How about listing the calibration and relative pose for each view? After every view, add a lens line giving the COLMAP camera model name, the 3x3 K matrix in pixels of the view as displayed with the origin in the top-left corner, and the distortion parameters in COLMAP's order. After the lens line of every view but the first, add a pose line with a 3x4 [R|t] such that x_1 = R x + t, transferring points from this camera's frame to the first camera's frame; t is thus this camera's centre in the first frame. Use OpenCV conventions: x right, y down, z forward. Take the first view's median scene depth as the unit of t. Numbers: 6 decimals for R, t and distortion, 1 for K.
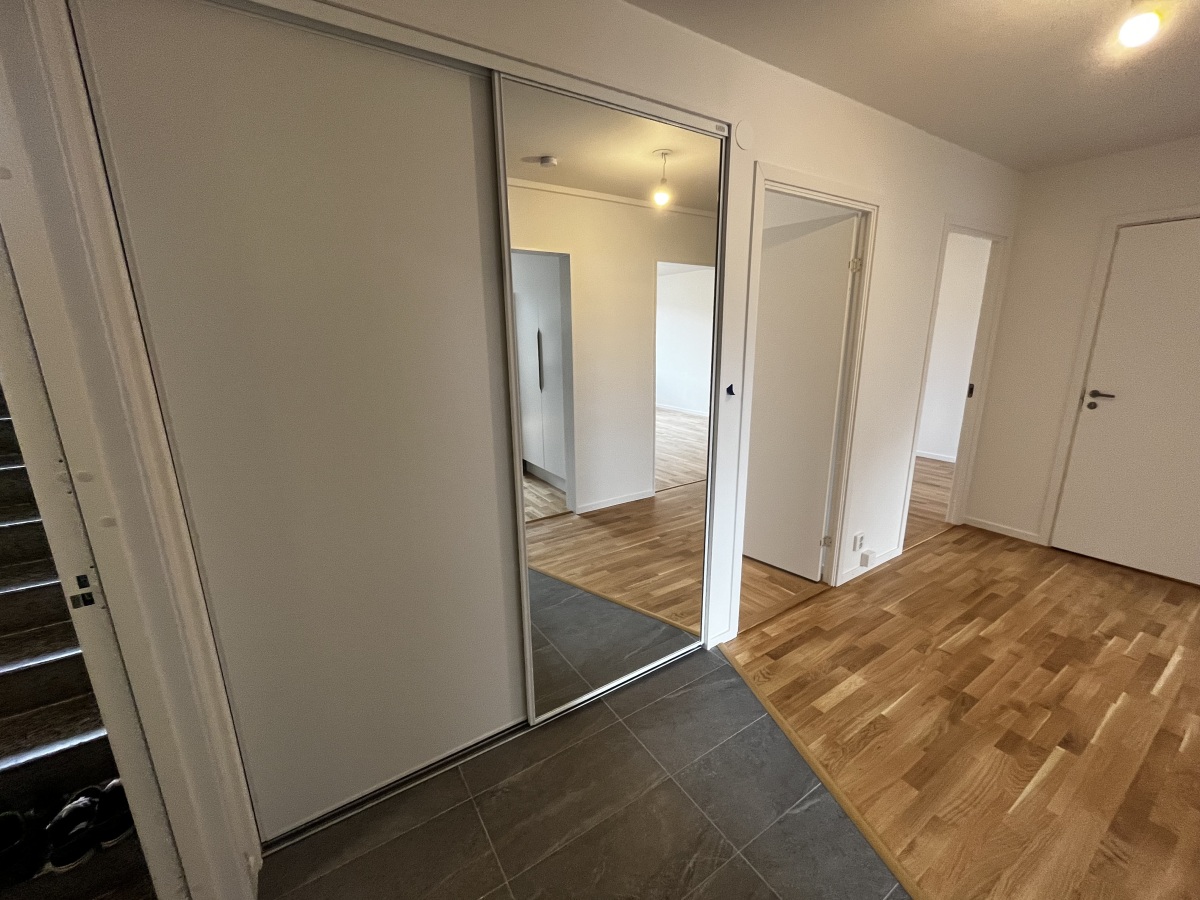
lens RADIAL K [[485.9, 0, 600.0], [0, 485.9, 450.0], [0, 0, 1]] dist [-0.001179, 0.000310]
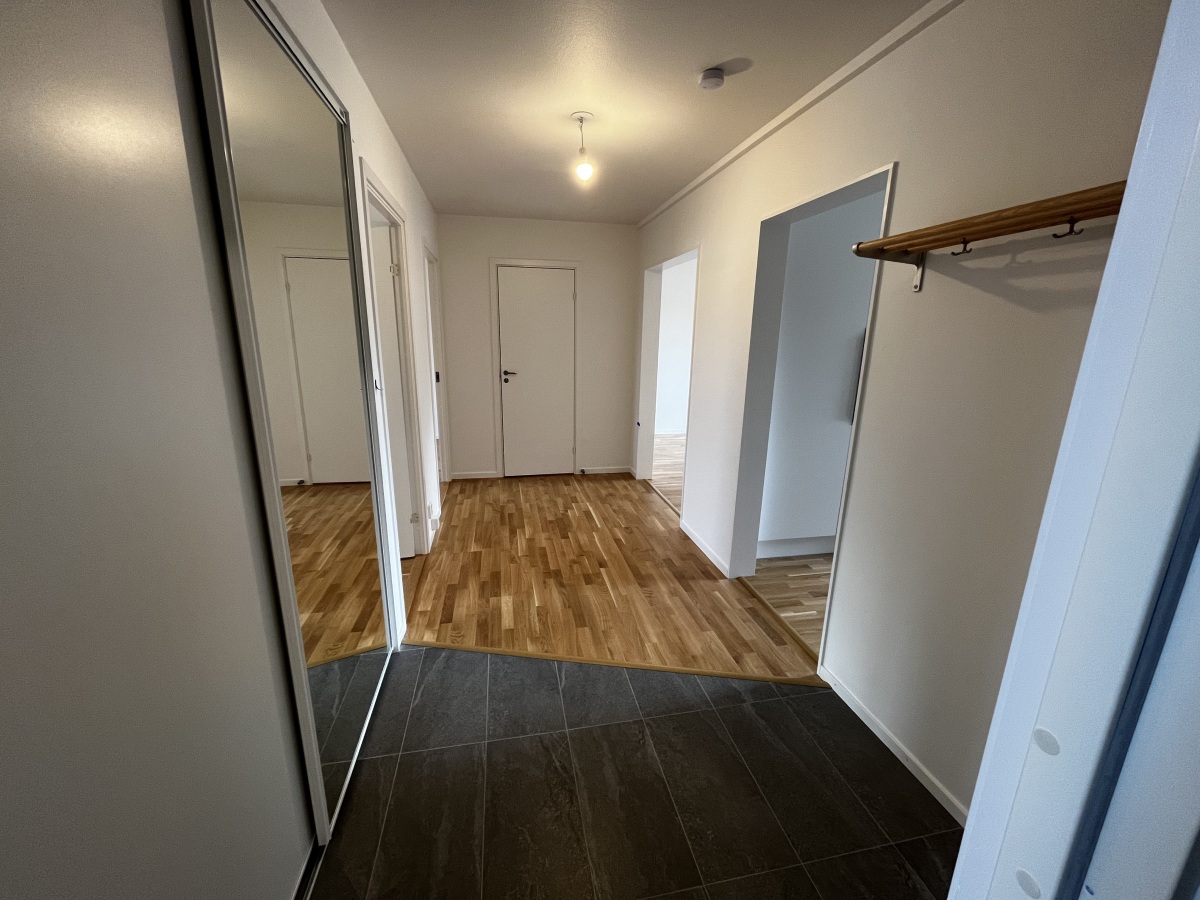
lens RADIAL K [[485.9, 0, 600.0], [0, 485.9, 450.0], [0, 0, 1]] dist [-0.001179, 0.000310]
pose [[0.366479, -0.200972, 0.908462, -0.432584], [0.199026, 0.970726, 0.134458, -0.033170], [-0.908891, 0.131531, 0.395749, 0.187735]]
